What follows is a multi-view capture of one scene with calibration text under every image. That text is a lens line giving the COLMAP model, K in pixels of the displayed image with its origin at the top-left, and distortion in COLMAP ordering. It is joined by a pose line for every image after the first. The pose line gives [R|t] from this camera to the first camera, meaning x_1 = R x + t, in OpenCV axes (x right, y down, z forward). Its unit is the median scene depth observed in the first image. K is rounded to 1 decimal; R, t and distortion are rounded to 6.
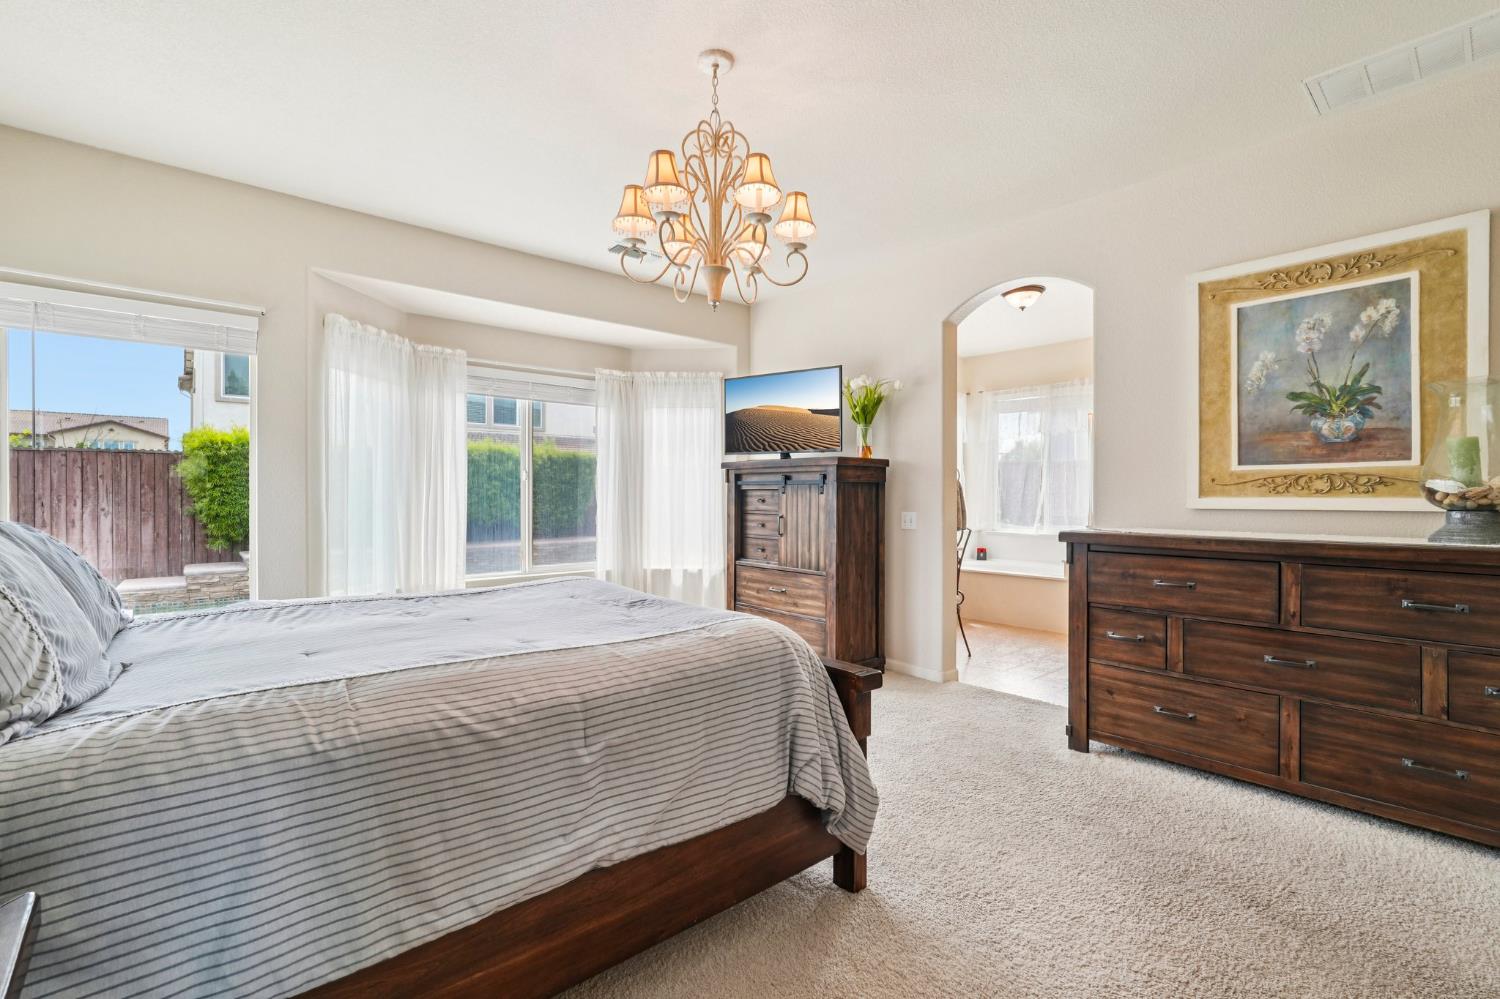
lens RADIAL K [[657.2, 0, 749.9], [0, 657.2, 502.6], [0, 0, 1]] dist [-0.018052, 0.008693]
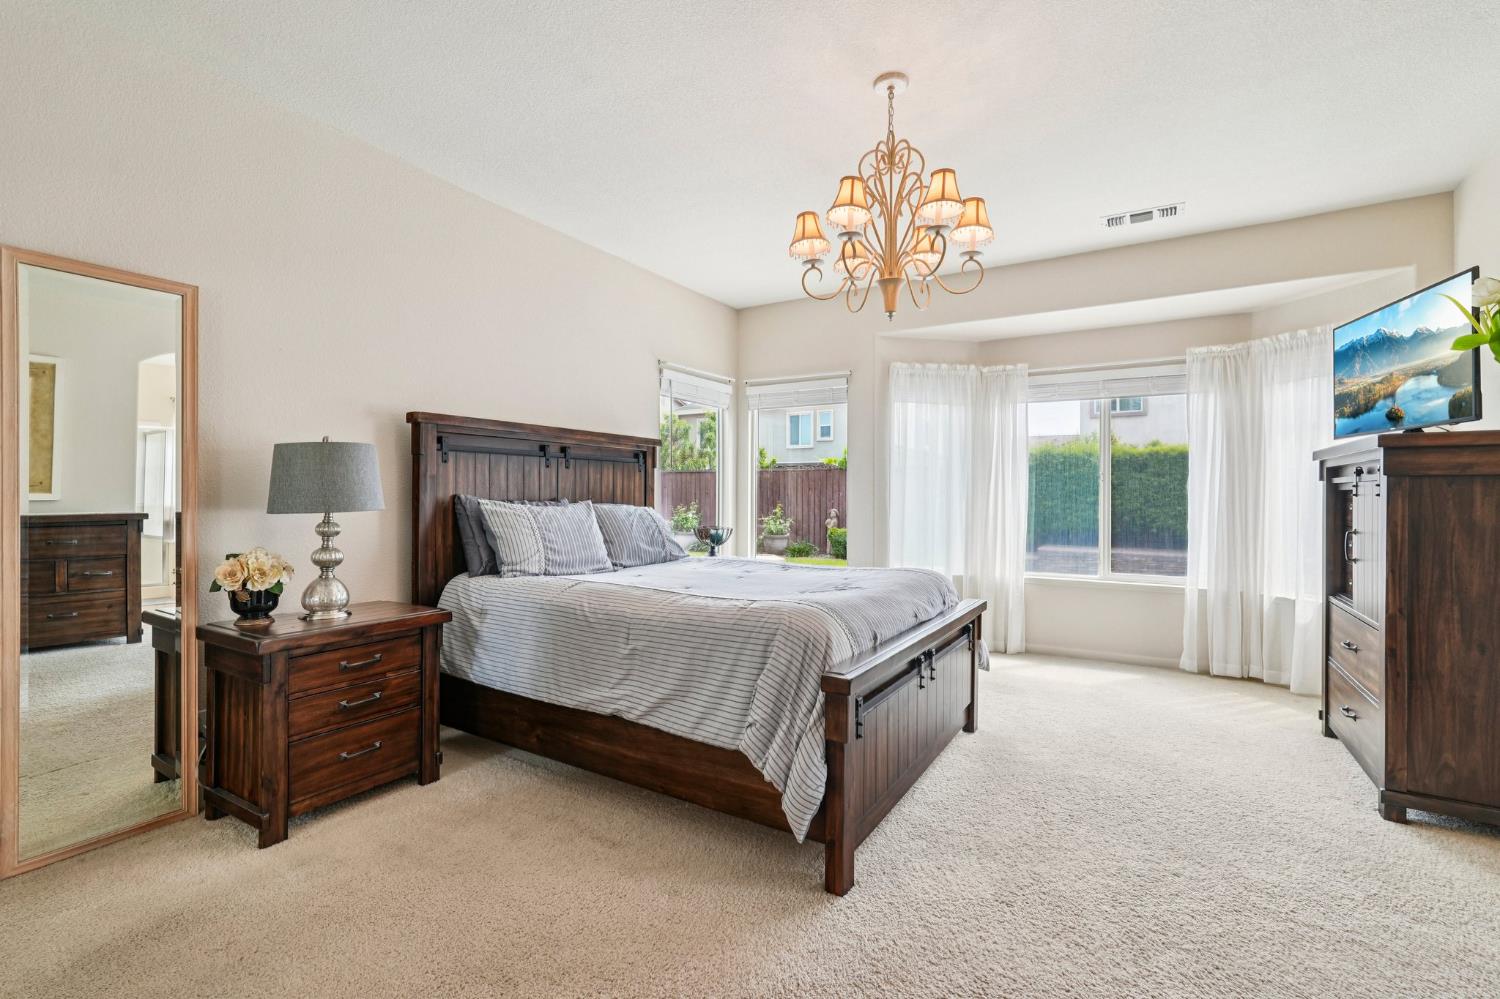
lens RADIAL K [[674.2, 0, 750.0], [0, 674.2, 499.5], [0, 0, 1]] dist [-0.007812, 0.000814]
pose [[0.315956, 0.002480, -0.948771, 0.467459], [-0.017647, 0.999839, -0.003263, 0.000652], [0.948610, 0.017774, 0.315949, 0.234679]]
